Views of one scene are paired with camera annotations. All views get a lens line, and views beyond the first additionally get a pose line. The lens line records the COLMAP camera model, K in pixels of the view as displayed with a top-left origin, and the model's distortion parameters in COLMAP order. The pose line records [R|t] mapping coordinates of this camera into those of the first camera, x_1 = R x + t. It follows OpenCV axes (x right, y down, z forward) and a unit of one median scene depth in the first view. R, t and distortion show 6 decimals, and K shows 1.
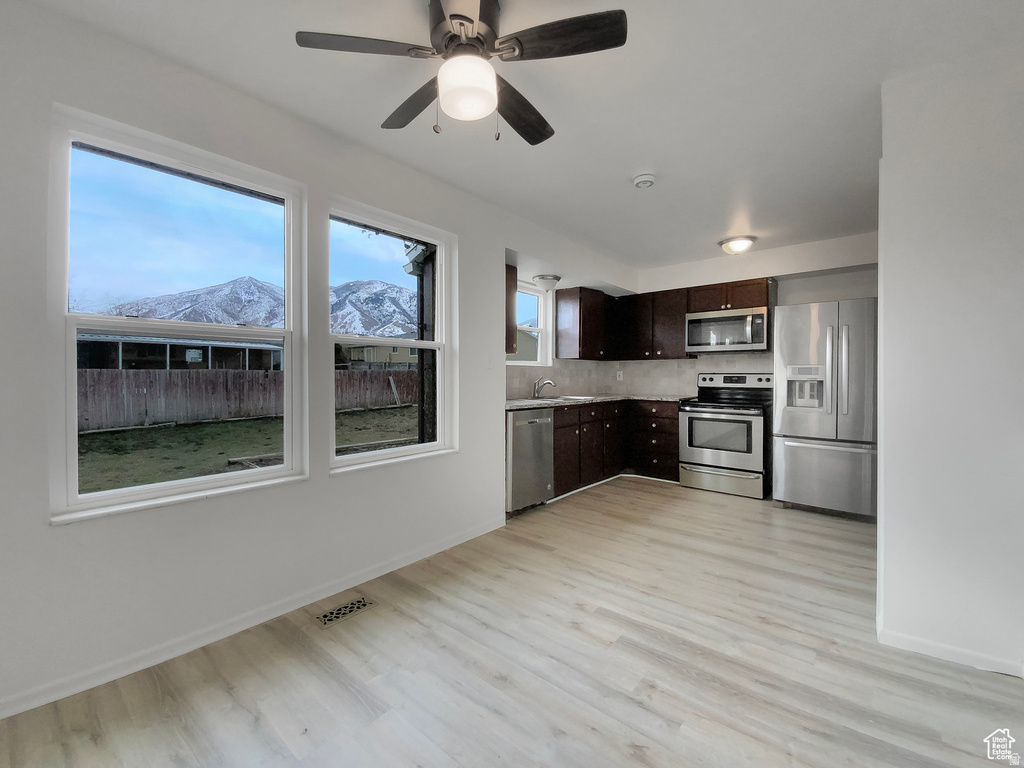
lens RADIAL K [[443.2, 0, 511.3], [0, 443.2, 380.8], [0, 0, 1]] dist [-0.000072, -0.000047]
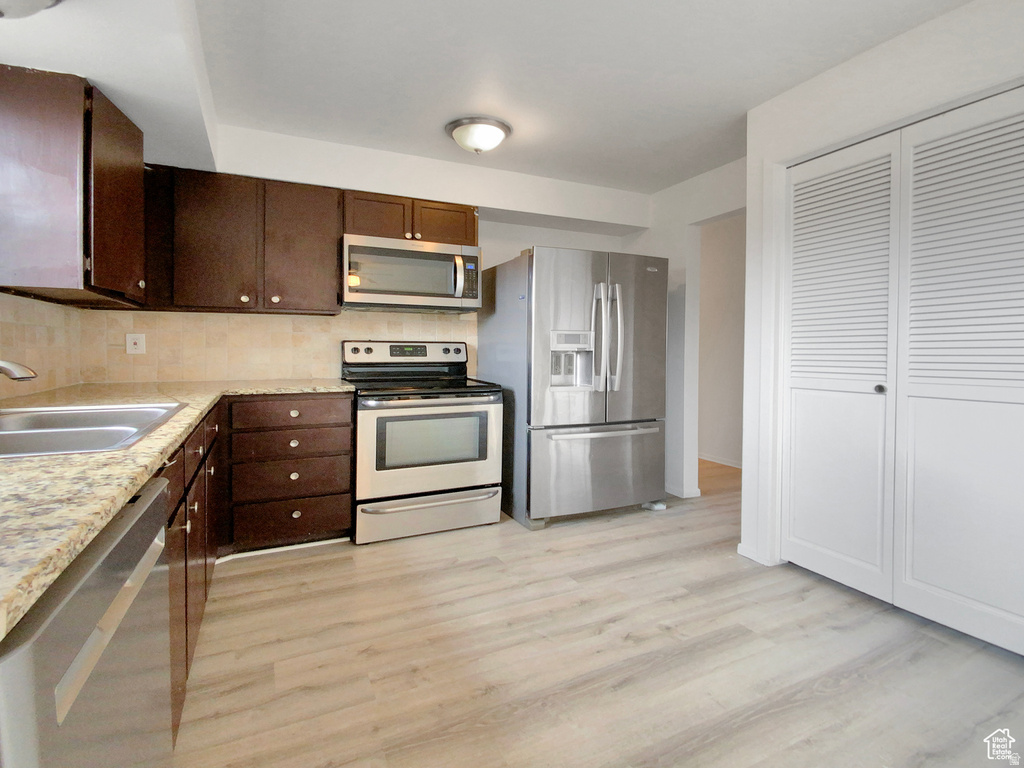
lens RADIAL K [[420.8, 0, 509.3], [0, 420.8, 359.5], [0, 0, 1]] dist [-0.000826, -0.000218]
pose [[0.348636, -0.026408, 0.936886, -0.037570], [0.006615, 0.999647, 0.025716, -0.004705], [-0.937235, -0.002768, 0.348688, 0.651991]]
